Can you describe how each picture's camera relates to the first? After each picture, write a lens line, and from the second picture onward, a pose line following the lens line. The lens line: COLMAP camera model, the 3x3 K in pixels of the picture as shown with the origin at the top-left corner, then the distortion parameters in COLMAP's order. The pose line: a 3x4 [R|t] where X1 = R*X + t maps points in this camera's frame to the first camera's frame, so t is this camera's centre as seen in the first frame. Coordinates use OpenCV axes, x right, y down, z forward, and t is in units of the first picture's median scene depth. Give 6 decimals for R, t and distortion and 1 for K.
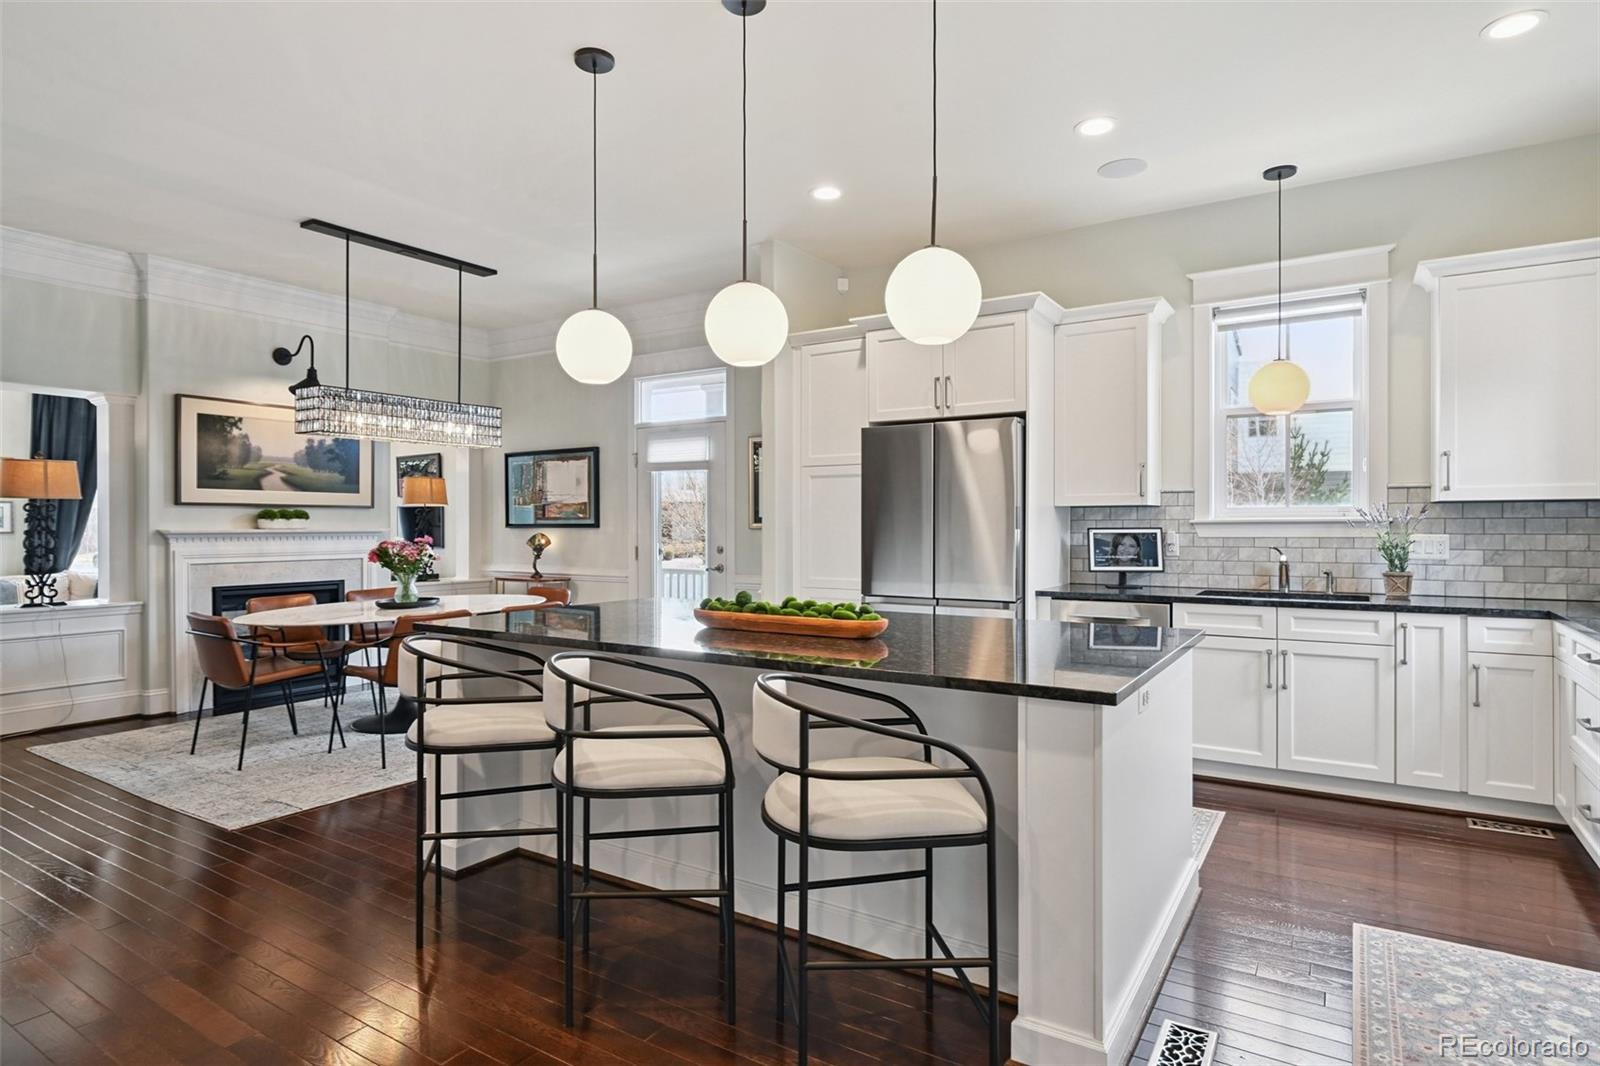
lens RADIAL K [[878.7, 0, 802.0], [0, 878.7, 528.5], [0, 0, 1]] dist [0.001476, -0.000353]
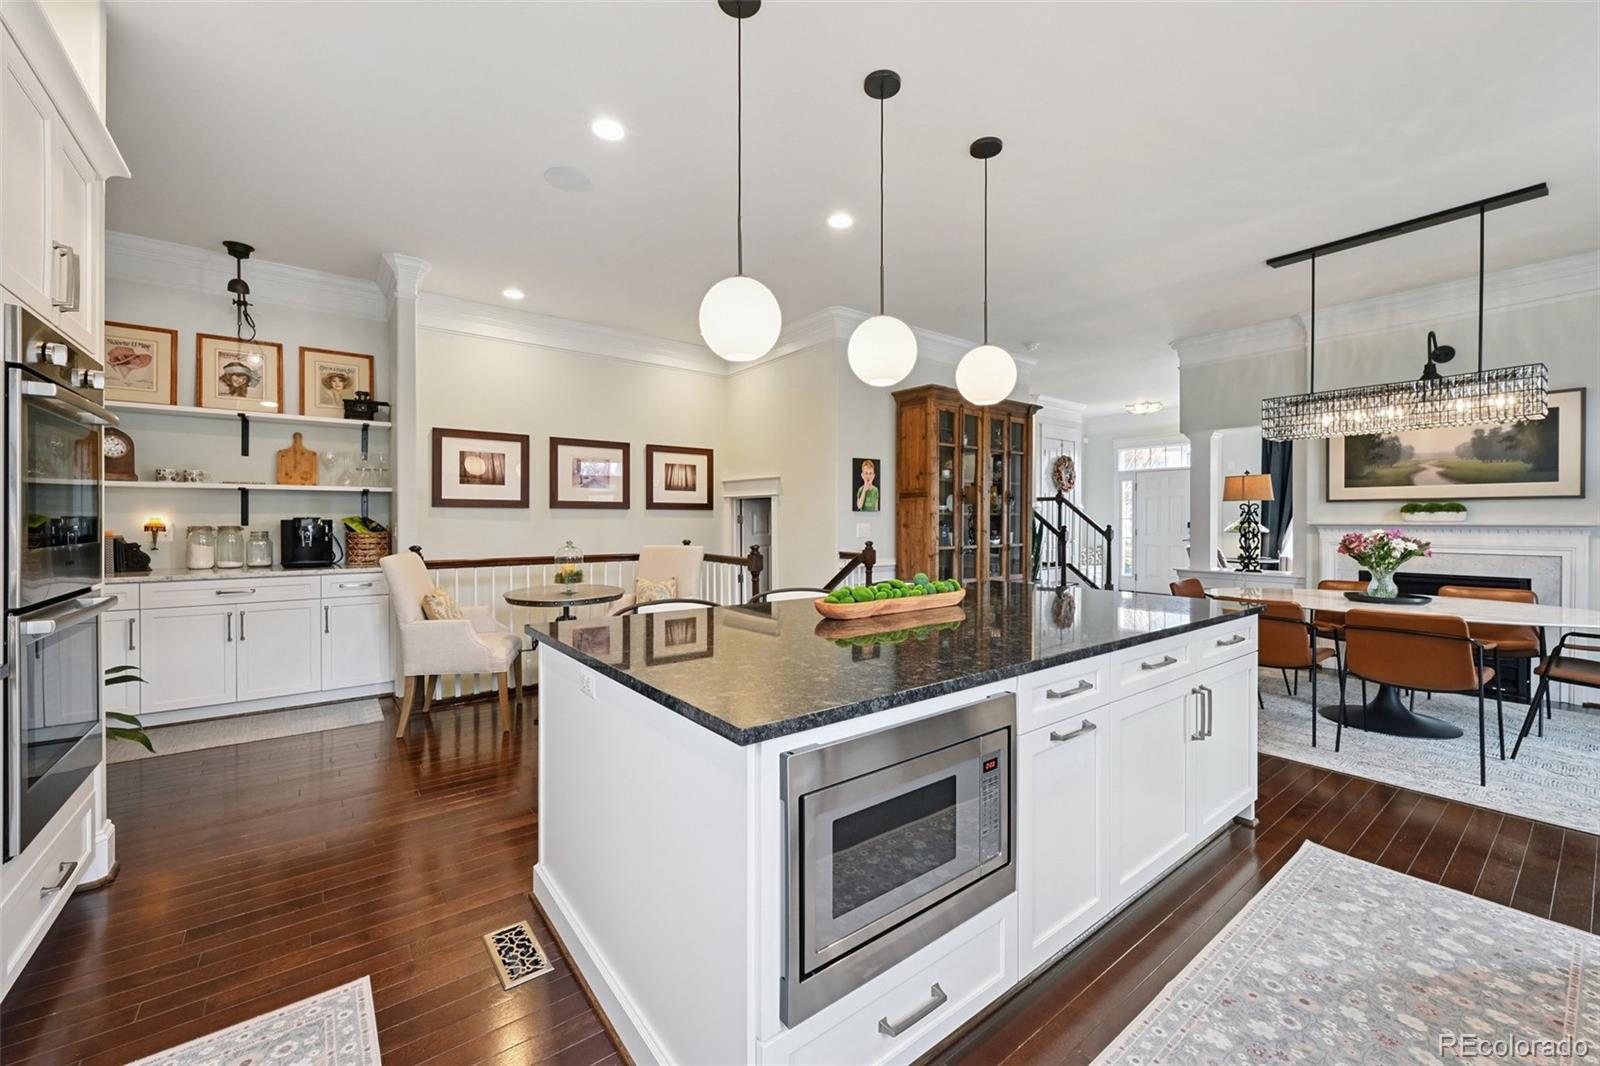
lens RADIAL K [[637.2, 0, 799.1], [0, 637.2, 525.8], [0, 0, 1]] dist [-0.000316, 0.000281]
pose [[-0.336074, 0.007001, -0.941810, 0.376136], [-0.003281, 0.999958, 0.008604, 0.001328], [0.941830, 0.005981, -0.336036, 0.554671]]
